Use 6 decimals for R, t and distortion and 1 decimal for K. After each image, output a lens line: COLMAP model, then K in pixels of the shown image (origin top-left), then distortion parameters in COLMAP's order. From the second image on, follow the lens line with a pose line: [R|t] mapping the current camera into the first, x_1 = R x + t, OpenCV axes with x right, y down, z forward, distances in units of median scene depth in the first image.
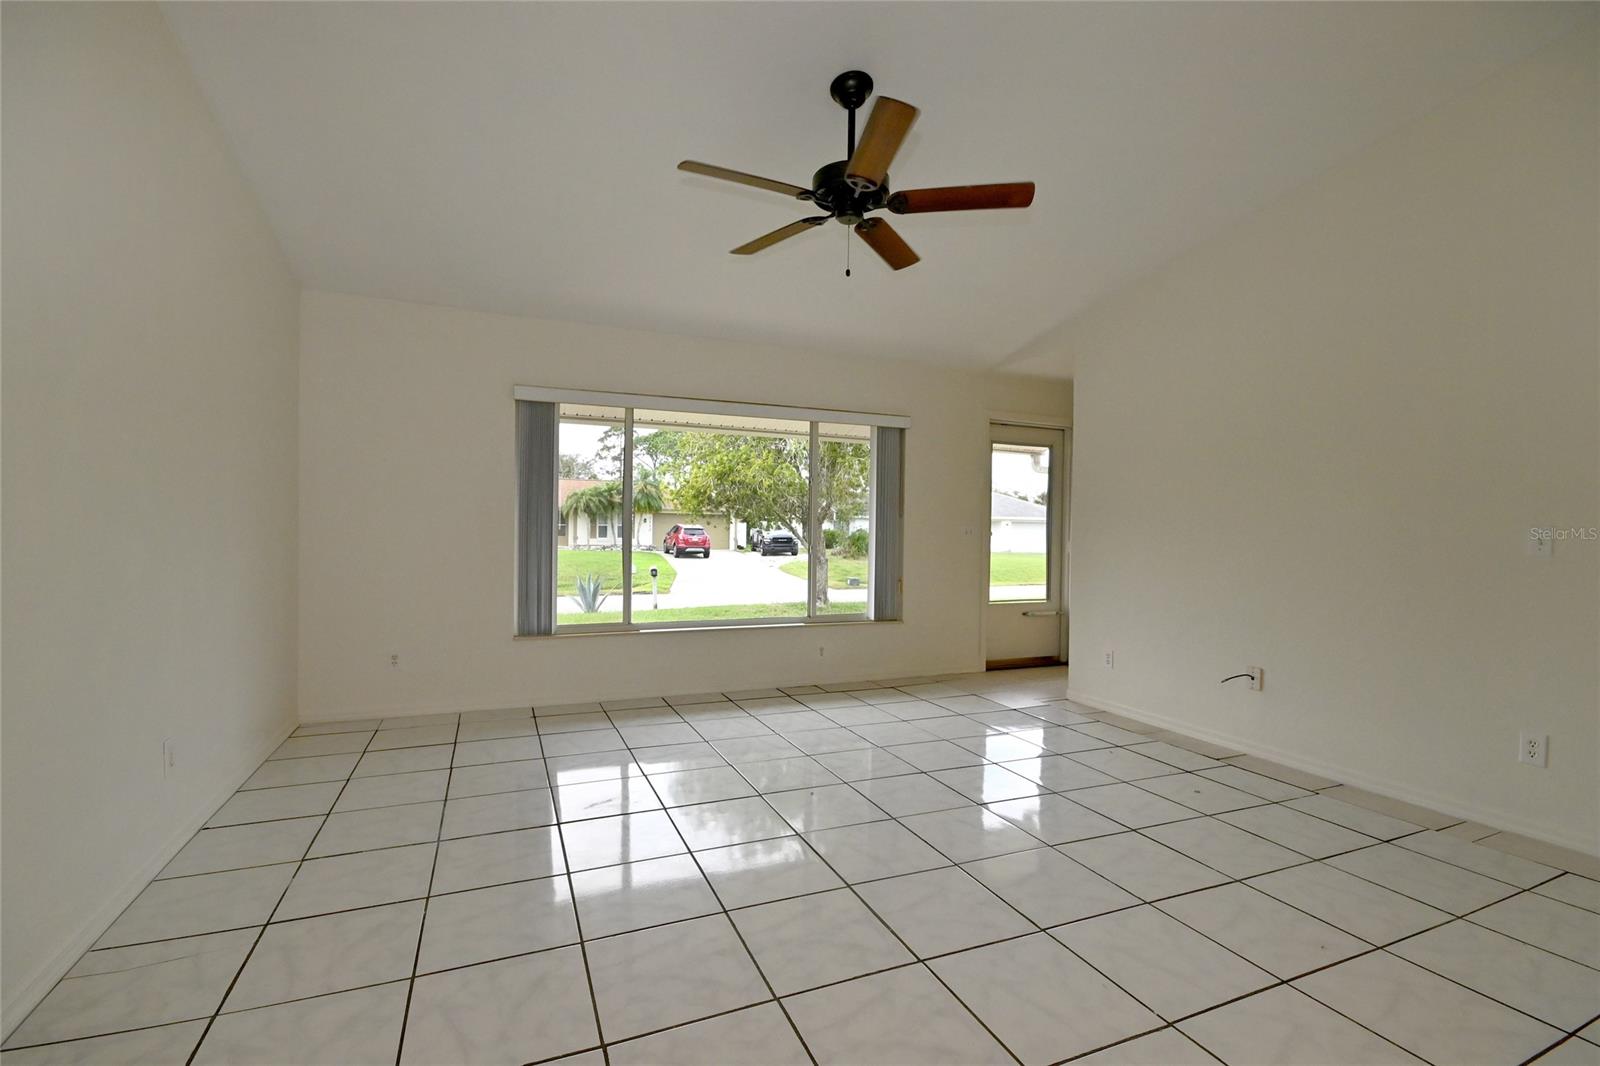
lens RADIAL K [[697.5, 0, 800.0], [0, 697.5, 533.0], [0, 0, 1]] dist [-0.002800, -0.012530]
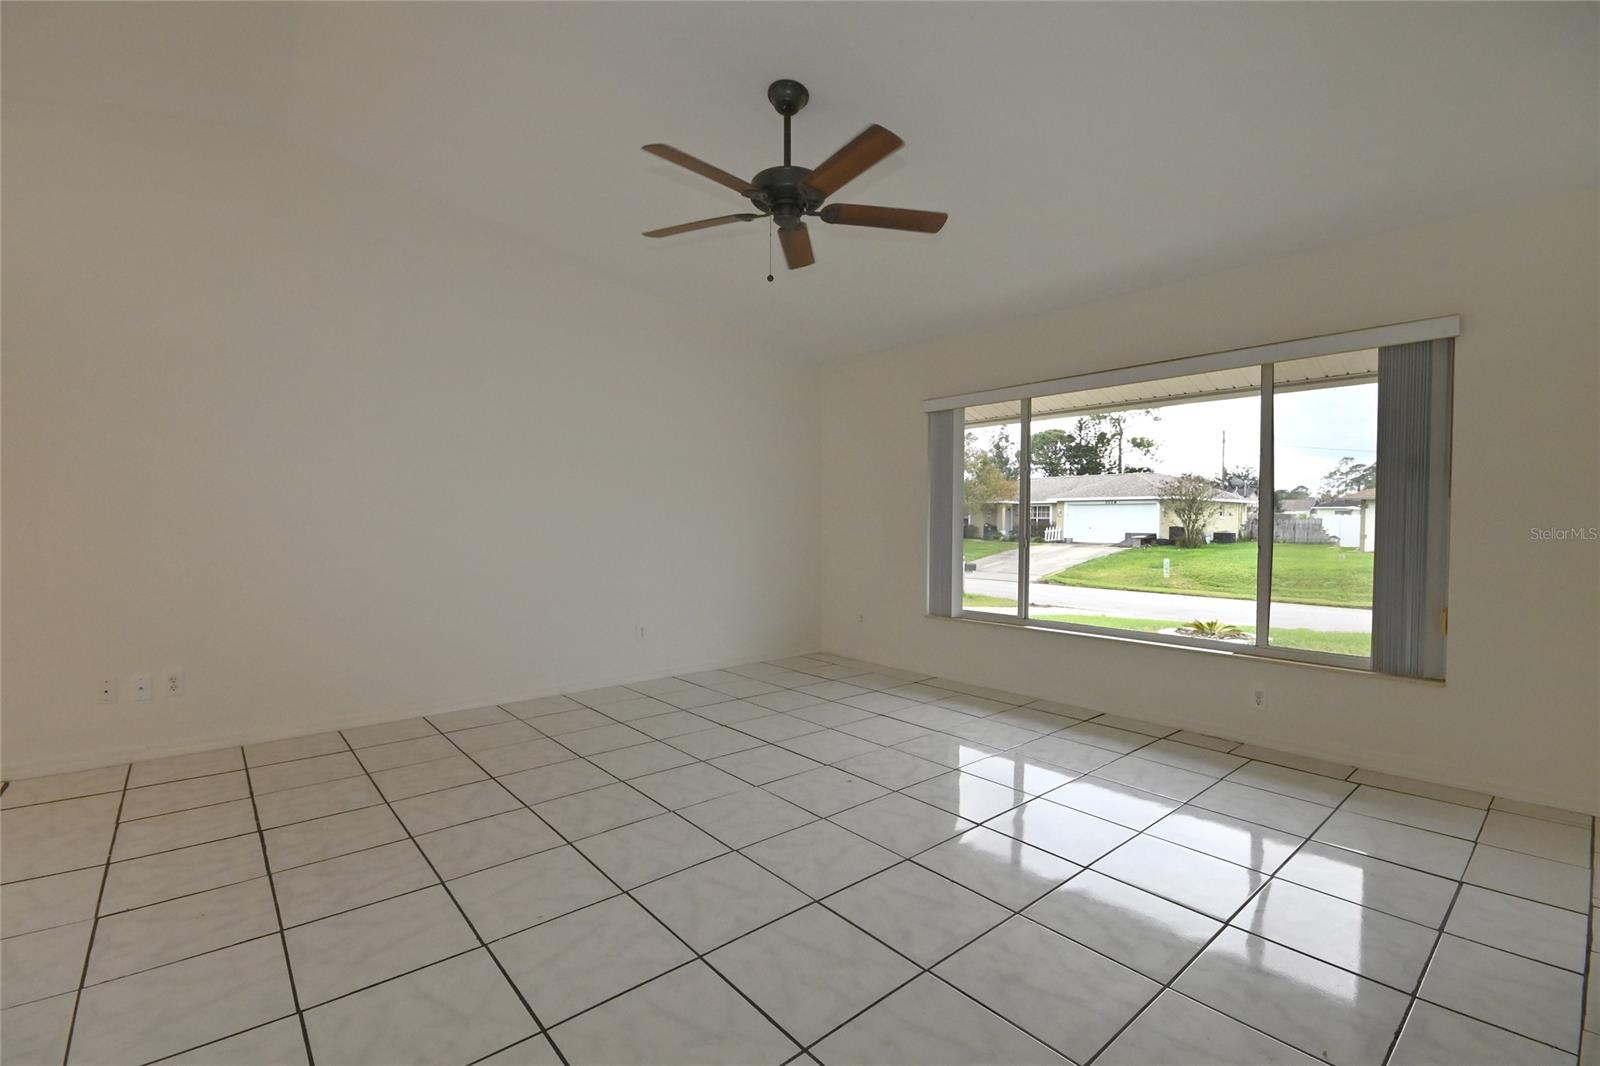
lens RADIAL K [[699.5, 0, 788.8], [0, 699.5, 539.5], [0, 0, 1]] dist [-0.000700, -0.011799]
pose [[0.303447, 0.008811, -0.952808, 0.618681], [-0.004149, 0.999960, 0.007925, 0.011197], [0.952839, 0.001548, 0.303471, 0.395466]]
